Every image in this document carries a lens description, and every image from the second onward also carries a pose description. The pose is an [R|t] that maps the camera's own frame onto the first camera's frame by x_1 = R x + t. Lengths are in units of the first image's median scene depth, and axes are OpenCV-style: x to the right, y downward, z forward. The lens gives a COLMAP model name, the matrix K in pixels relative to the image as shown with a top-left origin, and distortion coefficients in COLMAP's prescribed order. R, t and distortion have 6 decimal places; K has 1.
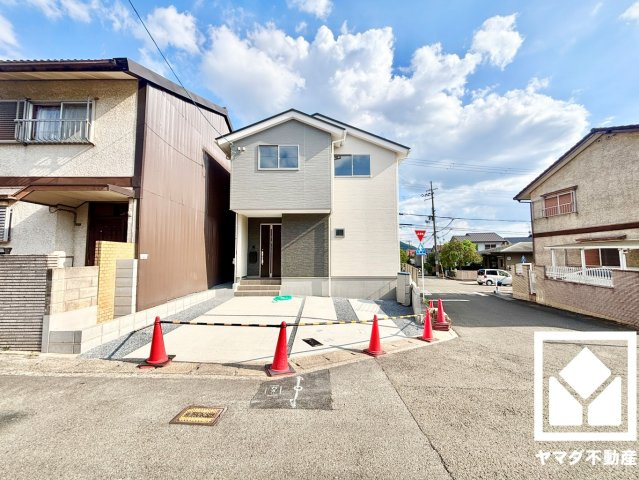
lens RADIAL K [[257.3, 0, 316.5], [0, 257.3, 237.9], [0, 0, 1]] dist [0.000298, -0.000368]
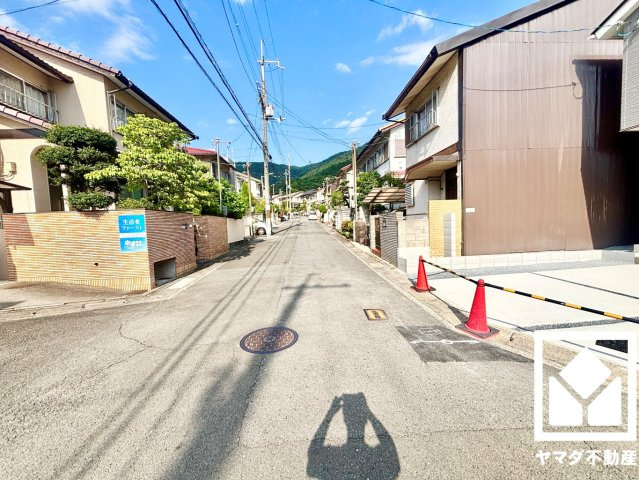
lens RADIAL K [[255.9, 0, 318.0], [0, 255.9, 238.7], [0, 0, 1]] dist [-0.001052, 0.000418]
pose [[0.063112, 0.064797, -0.995901, 0.270511], [0.114960, 0.990776, 0.071748, 0.024655], [0.991363, -0.119017, 0.055081, 0.167291]]
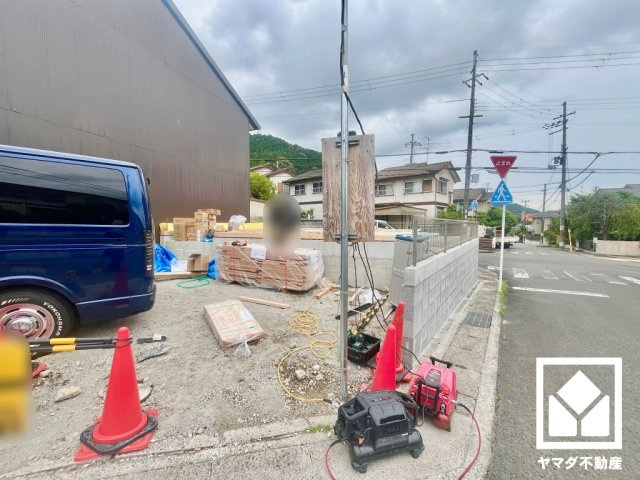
lens RADIAL K [[269.0, 0, 319.3], [0, 269.0, 238.6], [0, 0, 1]] dist [0.001170, -0.000087]
pose [[0.948432, 0.028466, -0.315701, 0.310535], [0.013697, 0.991349, 0.130538, 0.076970], [0.316686, -0.128131, 0.939836, 0.471790]]
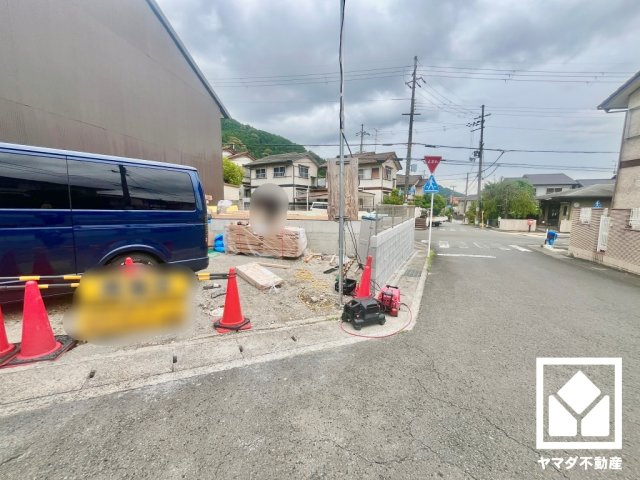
lens RADIAL K [[257.7, 0, 317.0], [0, 257.7, 237.9], [0, 0, 1]] dist [0.000298, -0.000368]
pose [[0.988110, 0.030112, -0.150769, 0.282362], [0.000813, 0.979596, 0.200973, 0.059737], [0.153745, -0.198706, 0.967925, 0.321035]]
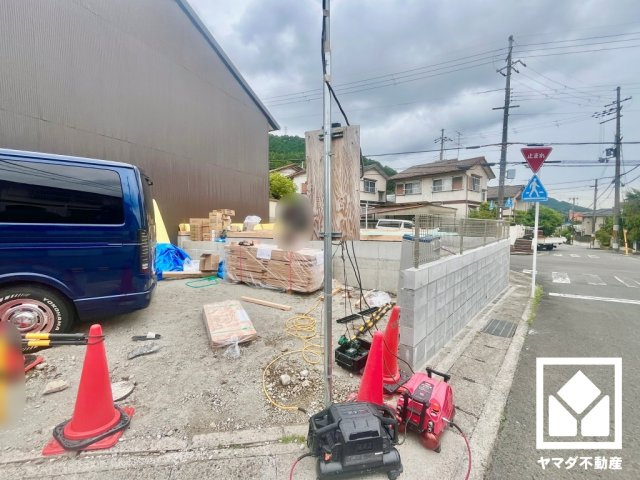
lens RADIAL K [[272.9, 0, 319.7], [0, 272.9, 238.4], [0, 0, 1]] dist [0.000270, -0.000111]
pose [[0.912813, 0.027715, -0.407436, 0.339973], [0.025323, 0.991933, 0.124207, 0.080583], [0.407592, -0.123696, 0.904748, 0.492604]]
